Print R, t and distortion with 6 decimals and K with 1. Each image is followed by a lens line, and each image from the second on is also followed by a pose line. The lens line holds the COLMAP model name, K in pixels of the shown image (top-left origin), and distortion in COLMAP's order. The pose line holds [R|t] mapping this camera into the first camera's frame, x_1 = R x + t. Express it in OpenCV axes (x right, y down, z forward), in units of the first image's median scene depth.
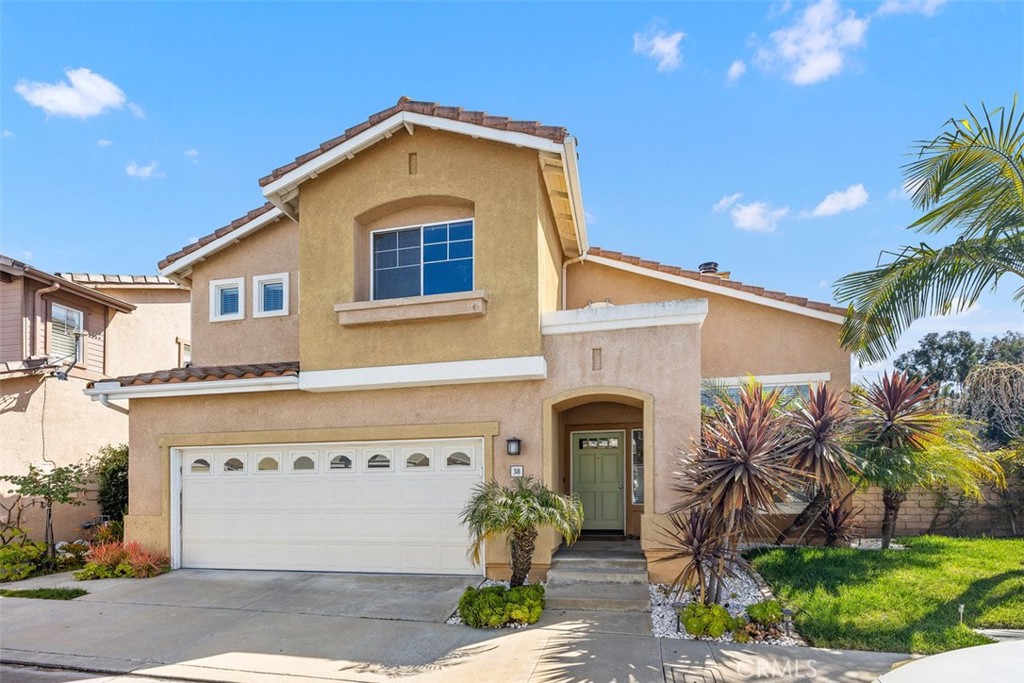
lens RADIAL K [[460.4, 0, 511.4], [0, 460.4, 339.3], [0, 0, 1]] dist [0.000225, 0.000032]
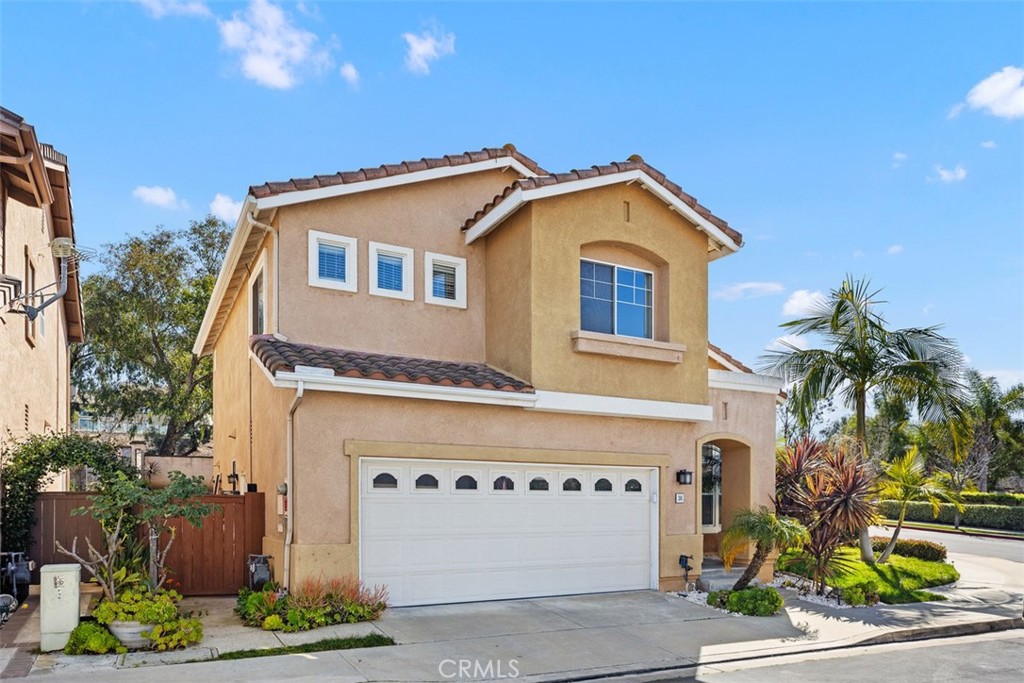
lens RADIAL K [[660.7, 0, 512.2], [0, 660.7, 251.4], [0, 0, 1]] dist [0.005450, 0.001908]
pose [[0.758136, 0.249817, 0.602346, -1.405323], [-0.198400, 0.968283, -0.151872, 0.008597], [-0.621182, -0.004366, 0.783654, -0.081407]]
